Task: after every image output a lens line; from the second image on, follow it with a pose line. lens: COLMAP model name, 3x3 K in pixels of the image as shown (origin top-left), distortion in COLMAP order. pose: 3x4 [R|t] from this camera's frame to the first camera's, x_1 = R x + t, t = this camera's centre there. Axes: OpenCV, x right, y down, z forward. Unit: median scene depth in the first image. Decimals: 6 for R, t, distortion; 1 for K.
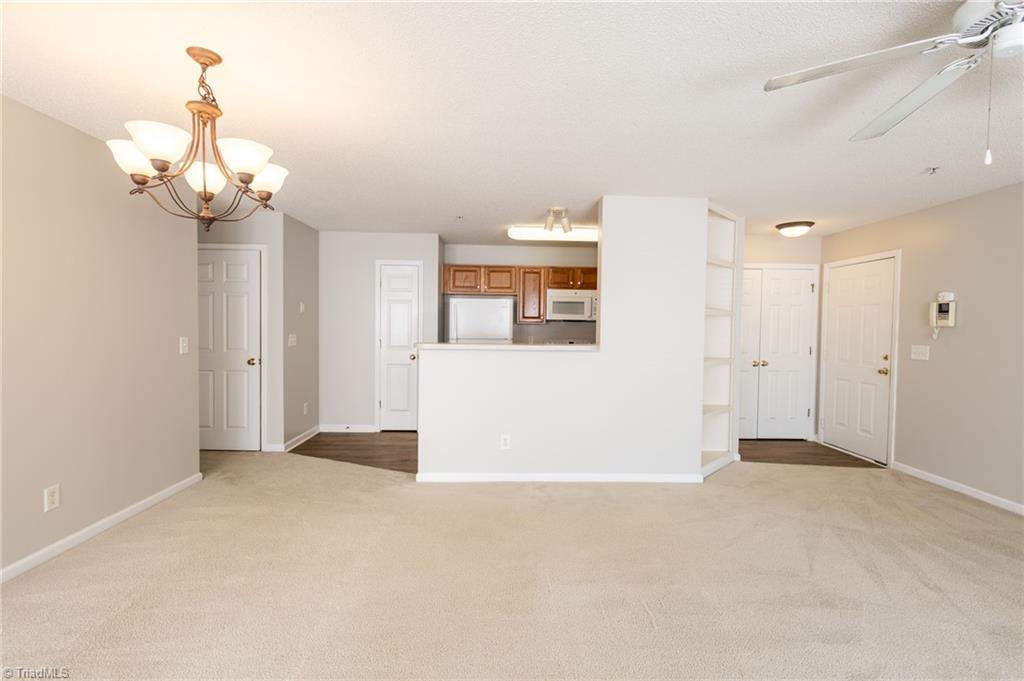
lens RADIAL K [[472.6, 0, 514.9], [0, 472.6, 339.0], [0, 0, 1]] dist [0.010214, -0.000095]
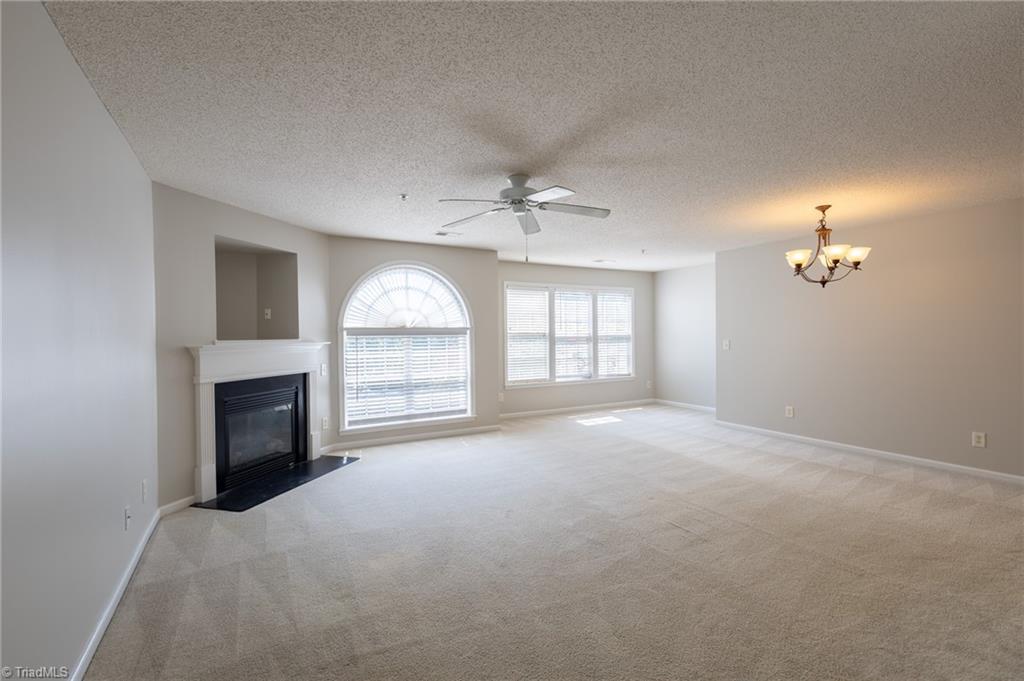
lens RADIAL K [[472.6, 0, 514.9], [0, 472.6, 339.0], [0, 0, 1]] dist [0.010214, -0.000095]
pose [[-0.874978, -0.001827, -0.484160, 0.573513], [-0.019882, 0.999285, 0.032159, -0.013684], [0.483755, 0.037764, -0.874389, 0.794306]]
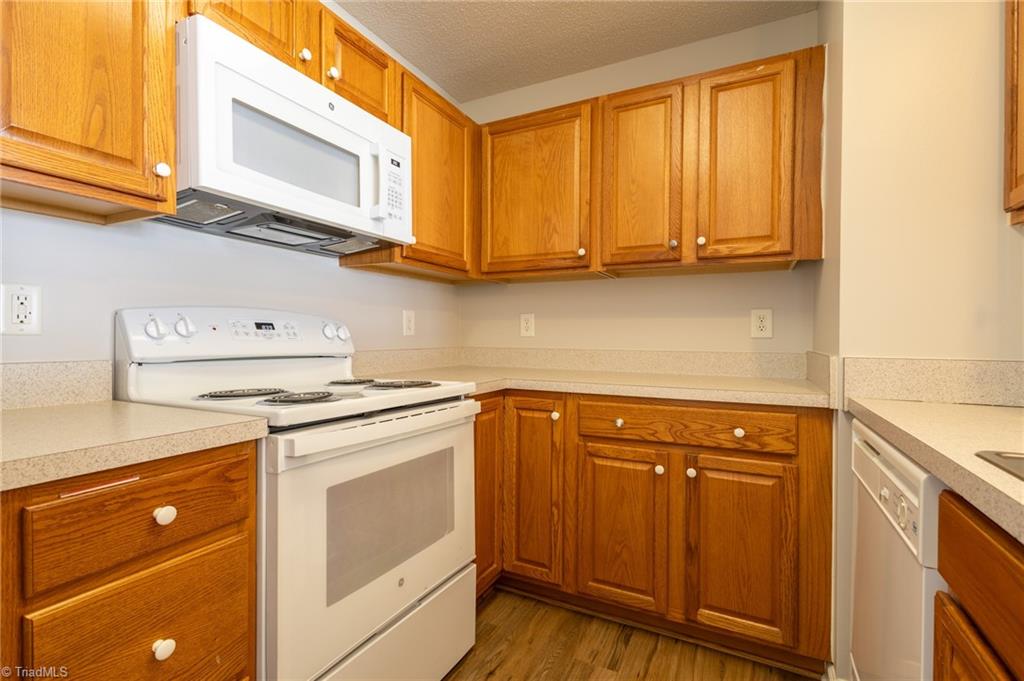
lens RADIAL K [[472.6, 0, 514.9], [0, 472.6, 339.0], [0, 0, 1]] dist [0.010214, -0.000095]
pose [[0.471227, -0.015939, 0.881868, -0.037833], [0.028517, 0.999589, 0.002828, 0.019906], [-0.881551, 0.023816, 0.471488, 0.892911]]
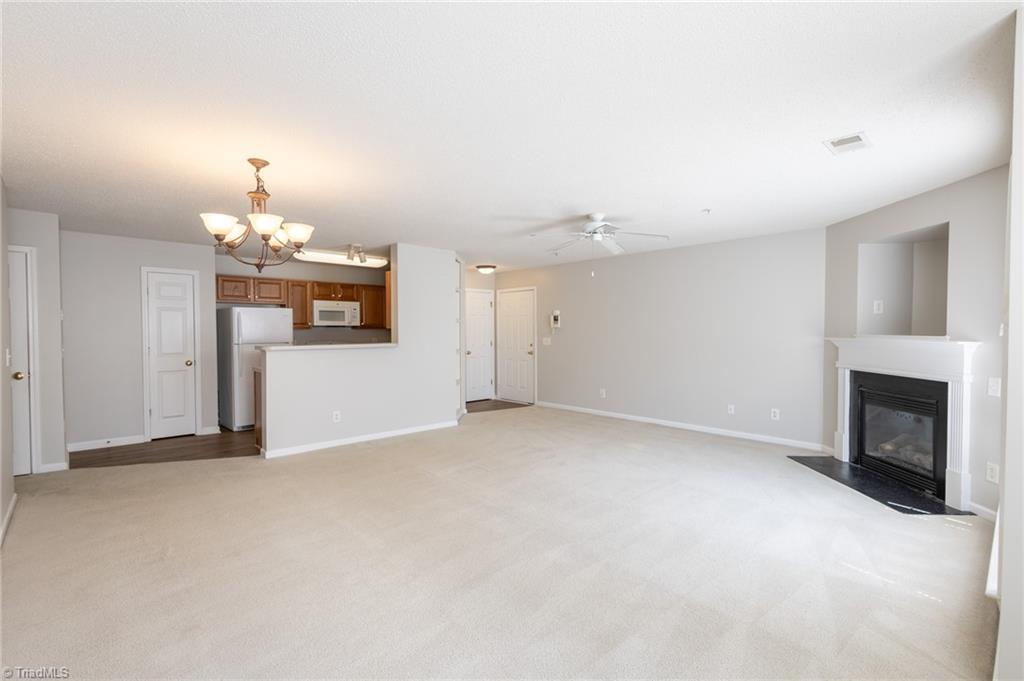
lens RADIAL K [[472.6, 0, 514.9], [0, 472.6, 339.0], [0, 0, 1]] dist [0.010214, -0.000095]
pose [[0.750028, -0.028412, 0.660796, -0.378172], [0.032660, 0.999449, 0.005902, 0.002845], [-0.660599, 0.017155, 0.750543, -0.257842]]
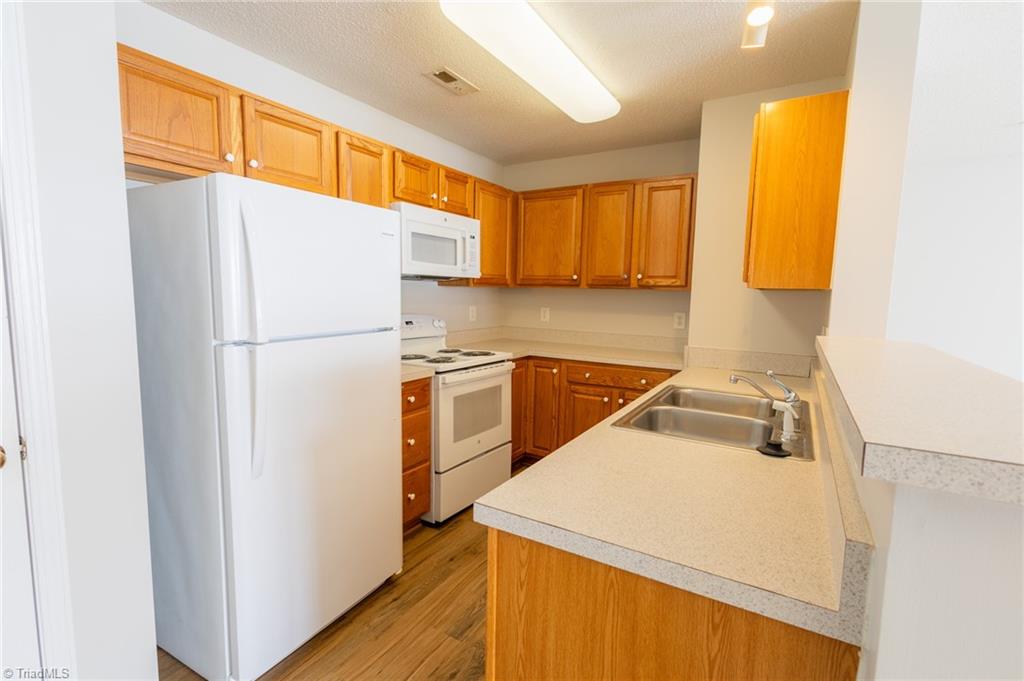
lens RADIAL K [[472.6, 0, 514.9], [0, 472.6, 339.0], [0, 0, 1]] dist [0.010214, -0.000095]
pose [[0.533543, -0.088037, 0.841179, -0.266835], [0.013163, 0.995312, 0.095820, -0.024105], [-0.845671, -0.040052, 0.532200, 0.748929]]
